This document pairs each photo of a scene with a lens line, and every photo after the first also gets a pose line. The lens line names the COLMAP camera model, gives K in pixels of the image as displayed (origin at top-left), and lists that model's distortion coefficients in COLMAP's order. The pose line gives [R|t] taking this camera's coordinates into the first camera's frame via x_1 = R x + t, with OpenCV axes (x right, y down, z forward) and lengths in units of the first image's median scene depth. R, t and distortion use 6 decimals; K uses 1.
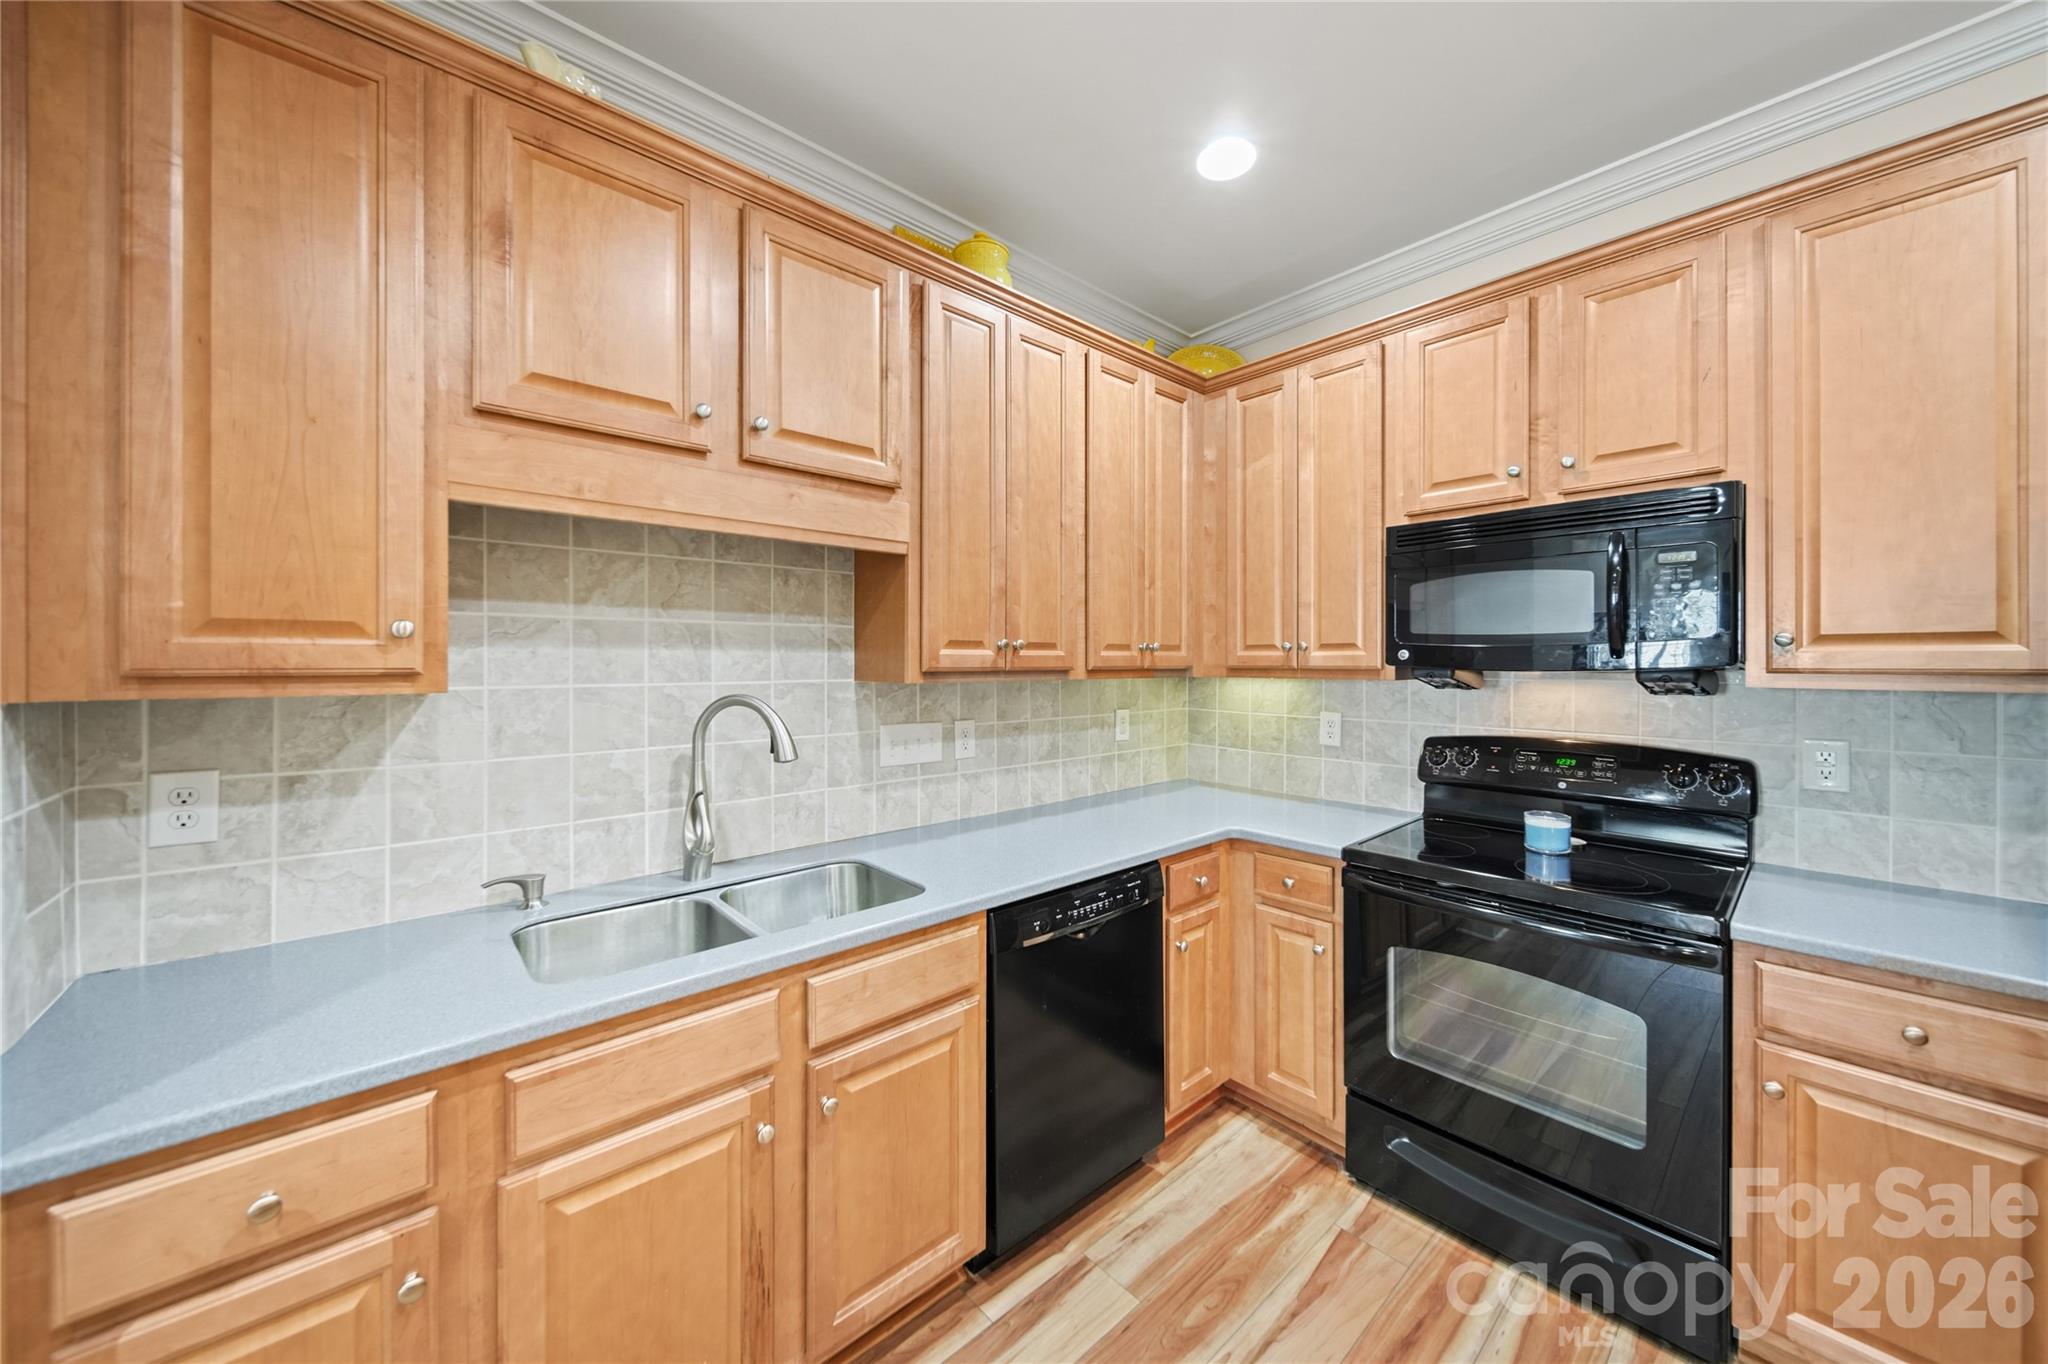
lens RADIAL K [[726.8, 0, 1027.5], [0, 726.8, 671.3], [0, 0, 1]] dist [-0.000842, -0.000334]
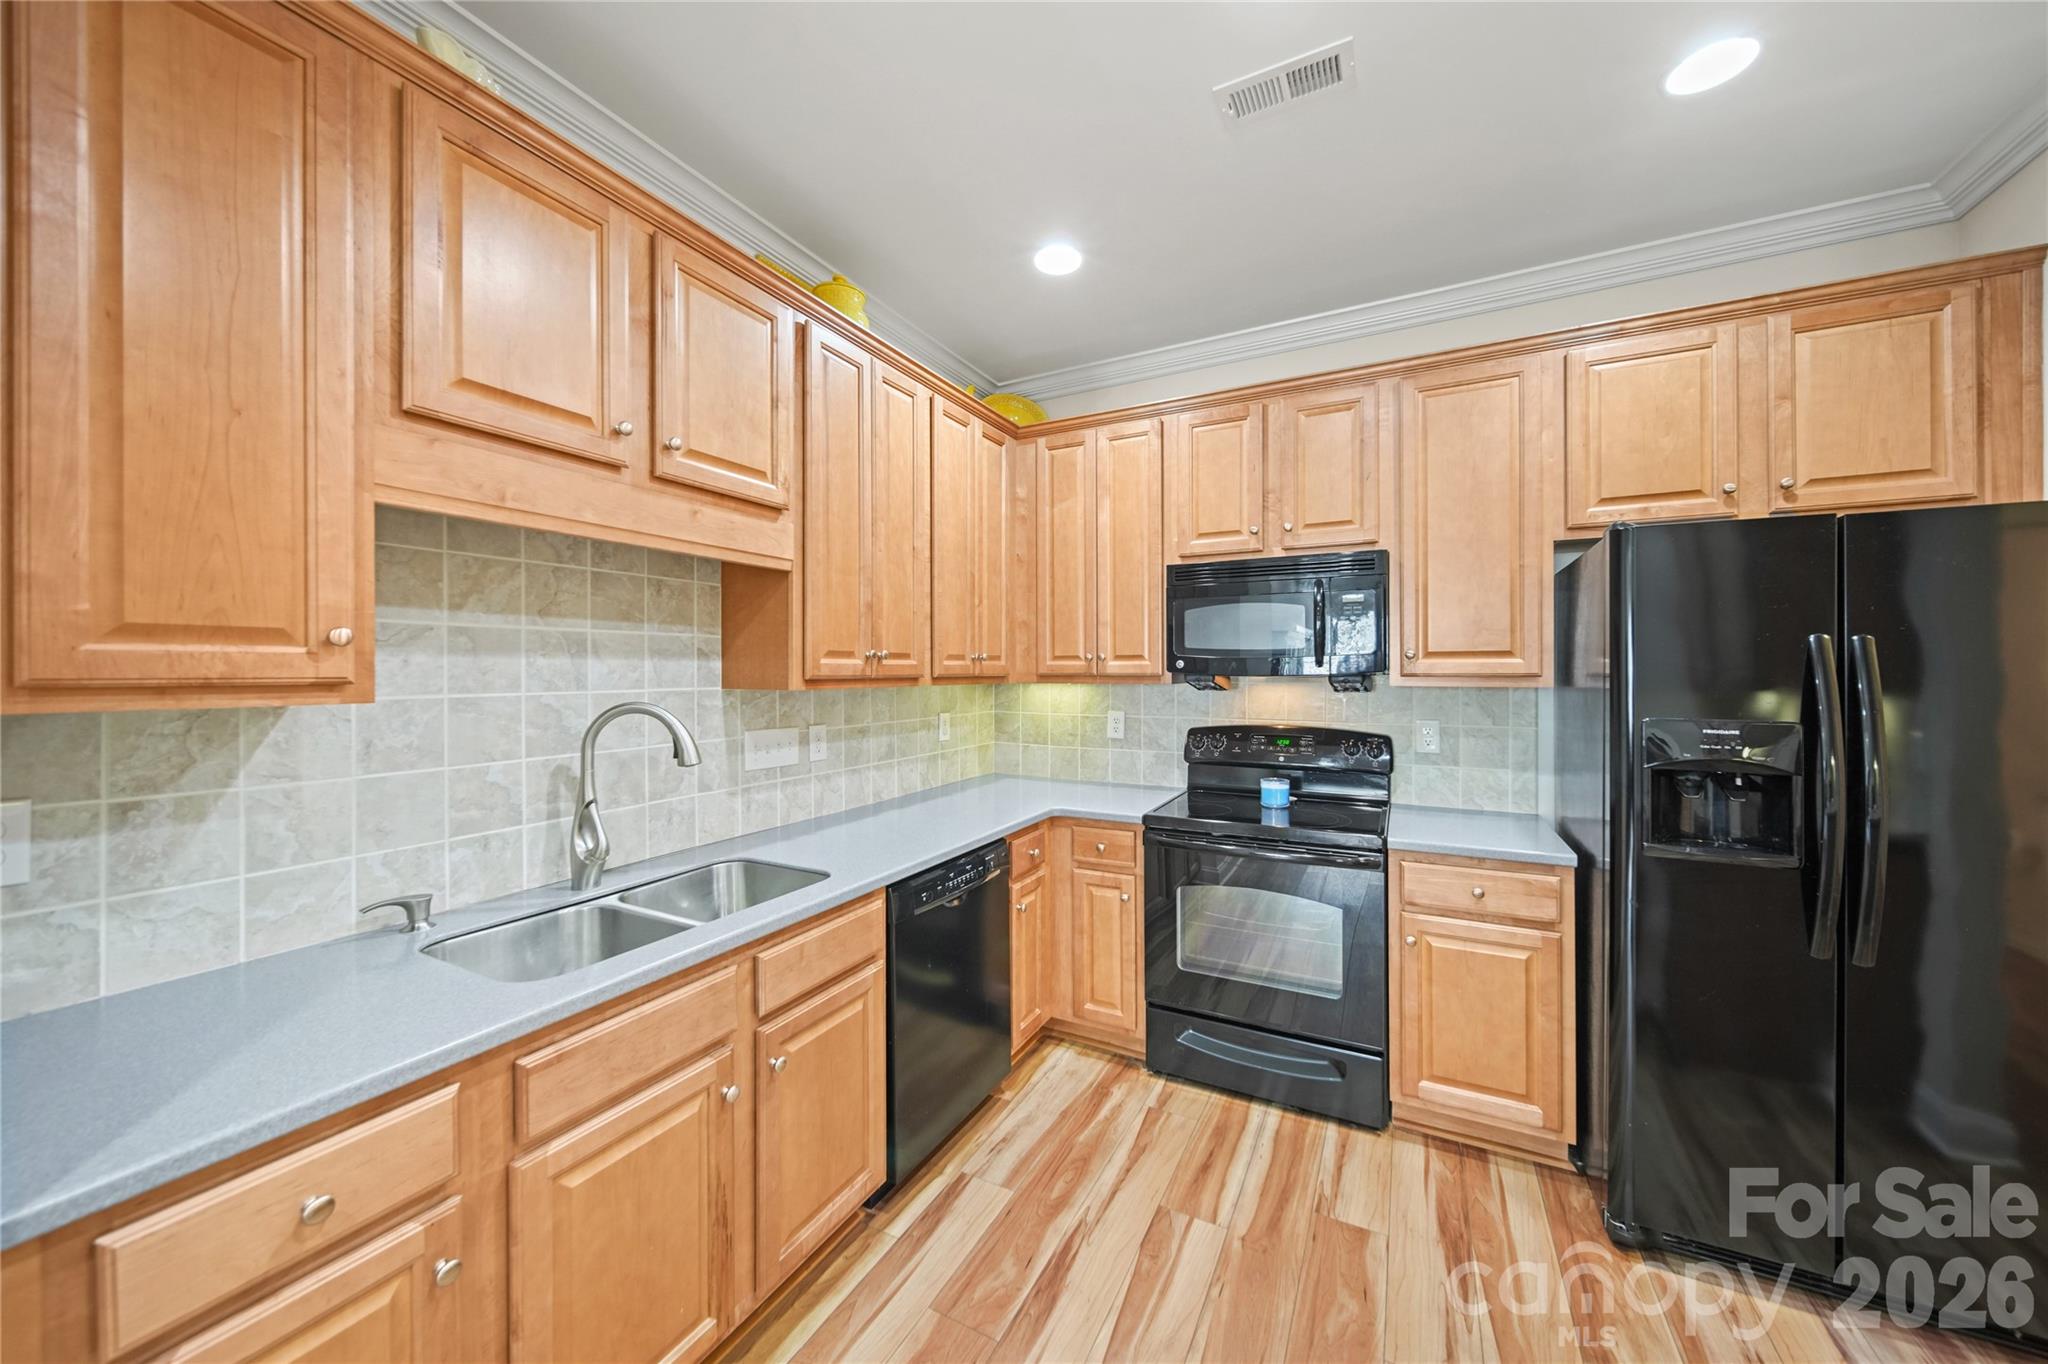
lens RADIAL K [[725.1, 0, 1024.0], [0, 725.1, 682.0], [0, 0, 1]] dist [-0.000800, -0.000234]
pose [[0.938169, -0.007159, 0.346103, -0.244779], [0.006148, 0.999973, 0.004019, 0.002535], [-0.346123, -0.001643, 0.938188, -0.150915]]
